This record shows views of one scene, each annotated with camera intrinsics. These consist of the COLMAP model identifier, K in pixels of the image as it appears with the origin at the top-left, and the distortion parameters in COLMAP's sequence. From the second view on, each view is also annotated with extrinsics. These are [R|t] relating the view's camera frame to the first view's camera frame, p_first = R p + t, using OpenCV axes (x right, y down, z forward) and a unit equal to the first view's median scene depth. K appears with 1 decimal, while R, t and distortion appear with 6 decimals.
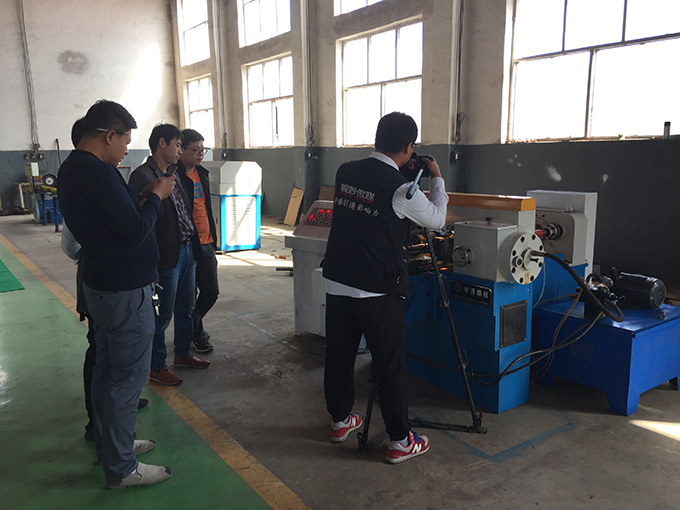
lens RADIAL K [[575.4, 0, 337.9], [0, 575.4, 258.2], [0, 0, 1]] dist [0.046810, -0.083145]
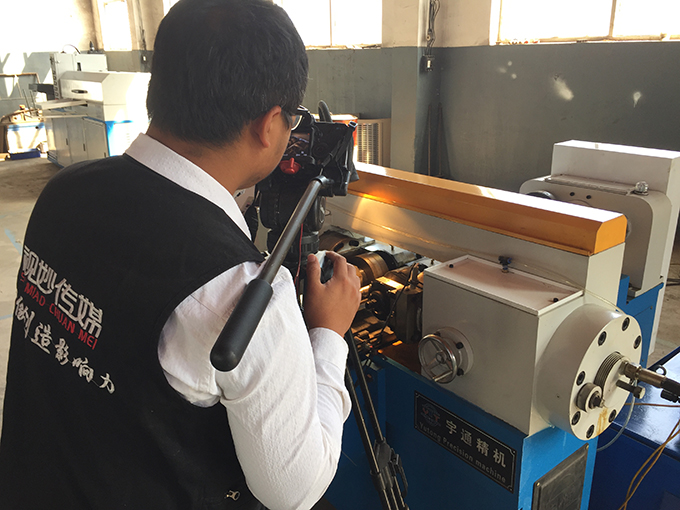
lens RADIAL K [[575.4, 0, 342.5], [0, 575.4, 250.4], [0, 0, 1]] dist [0.046810, -0.083145]
pose [[0.998186, -0.025524, 0.054523, 0.056815], [0.016884, 0.988017, 0.153417, -0.064169], [-0.057785, -0.152218, 0.986656, 0.278641]]
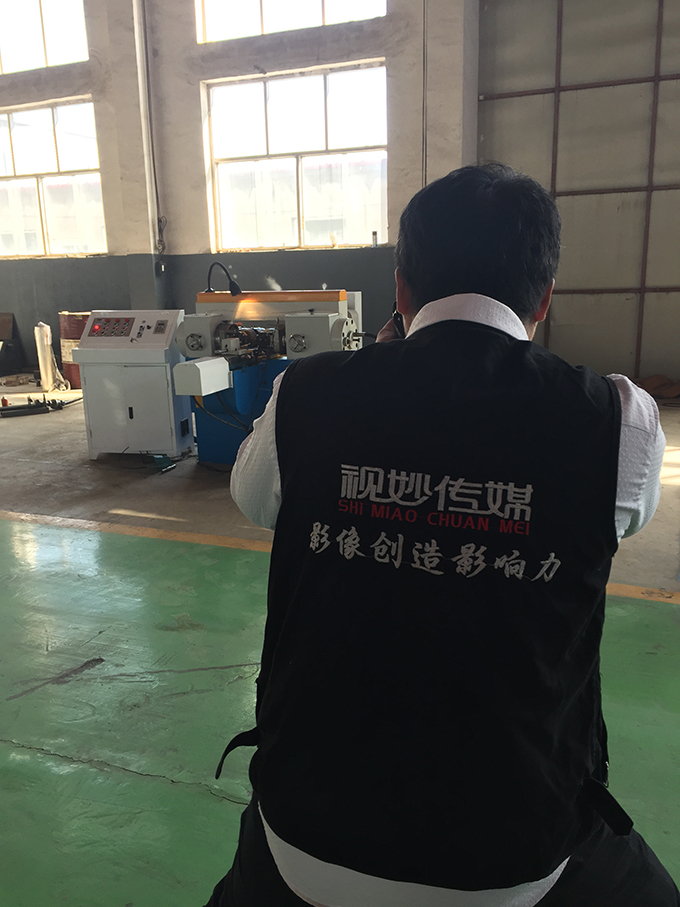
lens RADIAL K [[767.5, 0, 339.2], [0, 767.5, 461.9], [0, 0, 1]] dist [0.046810, -0.083145]
pose [[0.842930, -0.136288, 0.520476, -0.243859], [0.107824, 0.990551, 0.084754, 0.049850], [-0.527108, -0.015322, 0.849660, -0.153521]]
